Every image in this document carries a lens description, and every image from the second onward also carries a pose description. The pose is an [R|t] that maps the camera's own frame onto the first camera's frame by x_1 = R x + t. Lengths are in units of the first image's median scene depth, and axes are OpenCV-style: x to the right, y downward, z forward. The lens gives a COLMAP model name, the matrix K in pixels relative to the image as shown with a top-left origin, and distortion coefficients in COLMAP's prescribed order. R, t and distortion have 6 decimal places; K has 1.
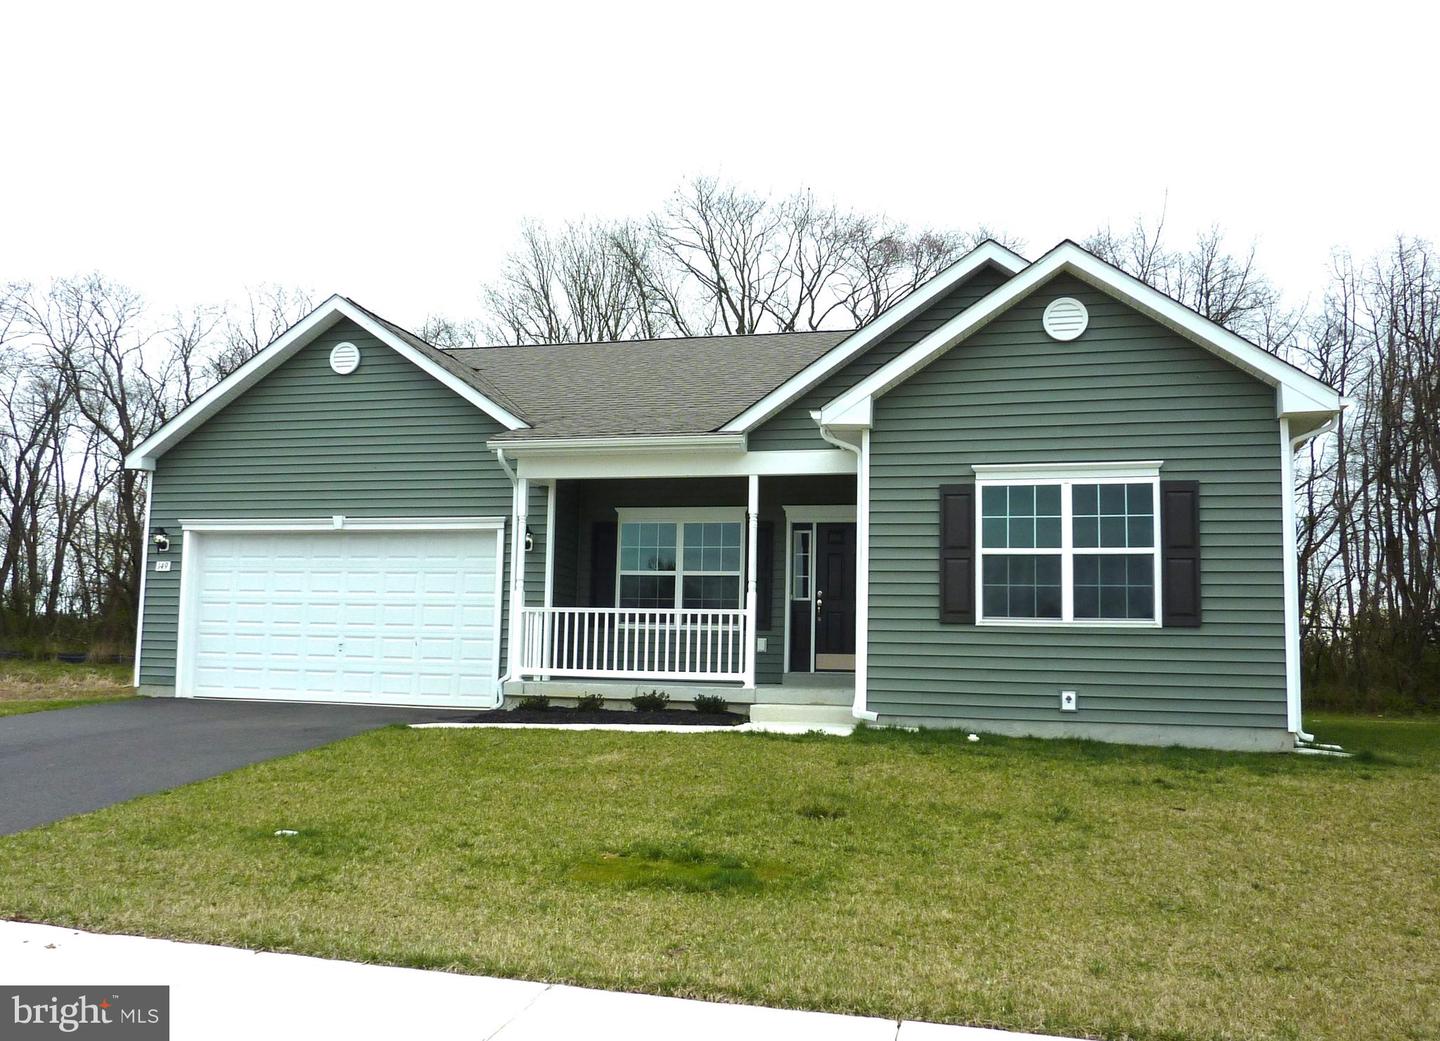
lens RADIAL K [[1127.2, 0, 714.6], [0, 1127.2, 552.5], [0, 0, 1]] dist [-0.009974, -0.001166]
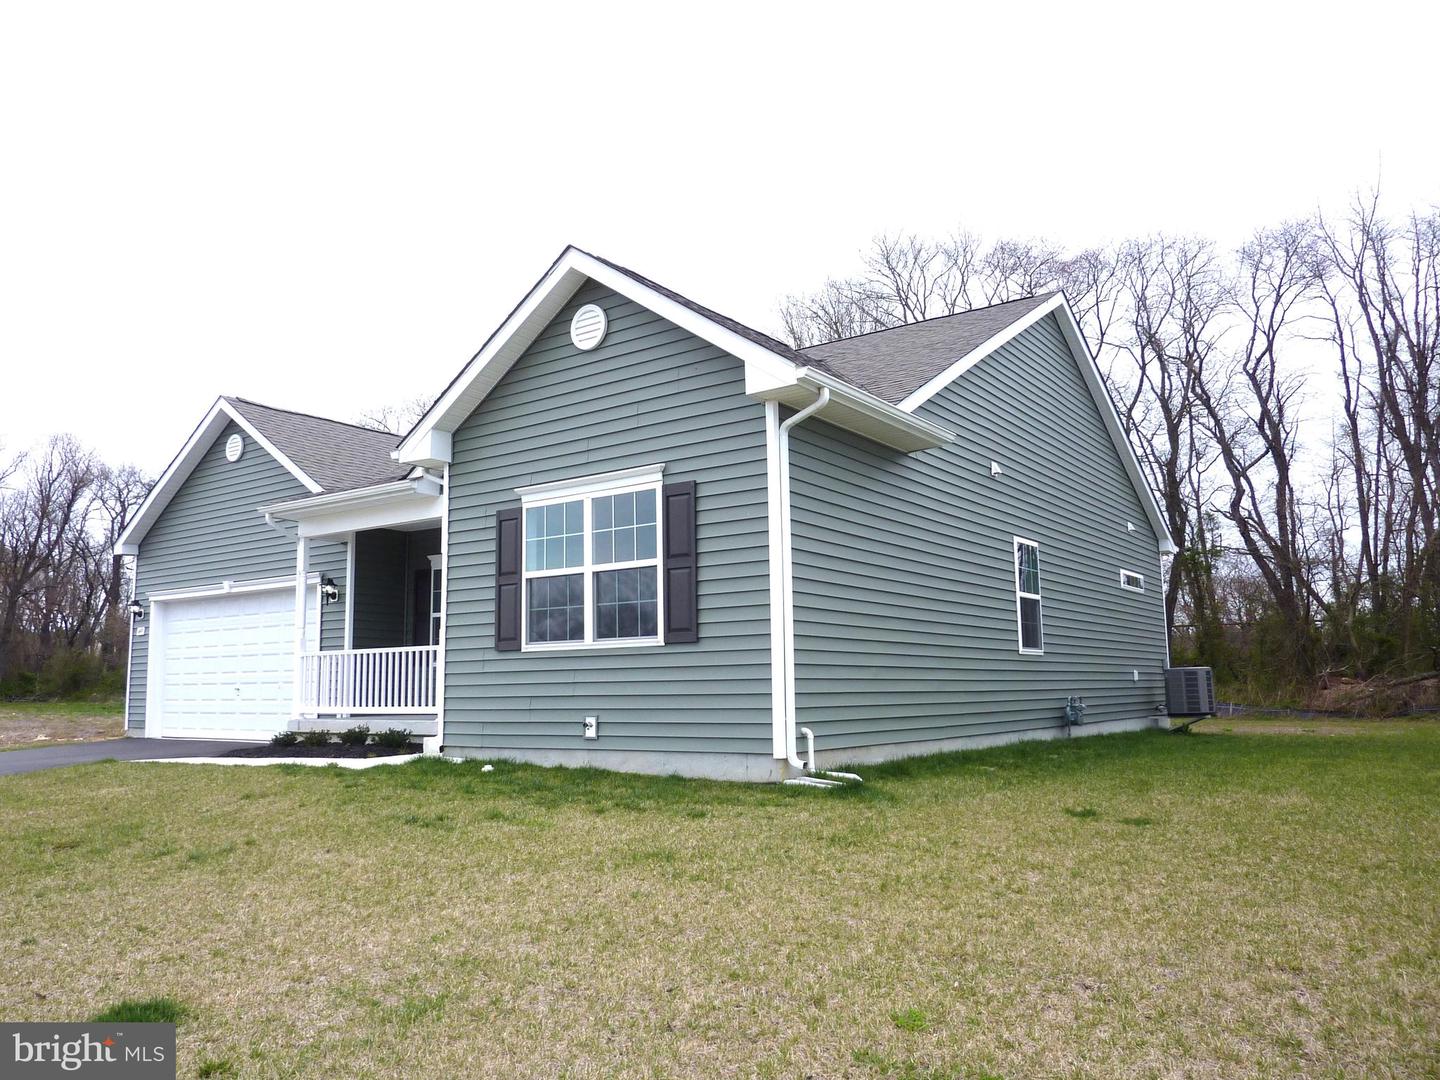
lens RADIAL K [[1070.1, 0, 722.8], [0, 1070.1, 546.5], [0, 0, 1]] dist [-0.046524, 0.013143]
pose [[0.931011, -0.082319, -0.355587, 0.735321], [0.066710, 0.996202, -0.055962, 0.037802], [0.358843, 0.028380, 0.932966, 0.200391]]
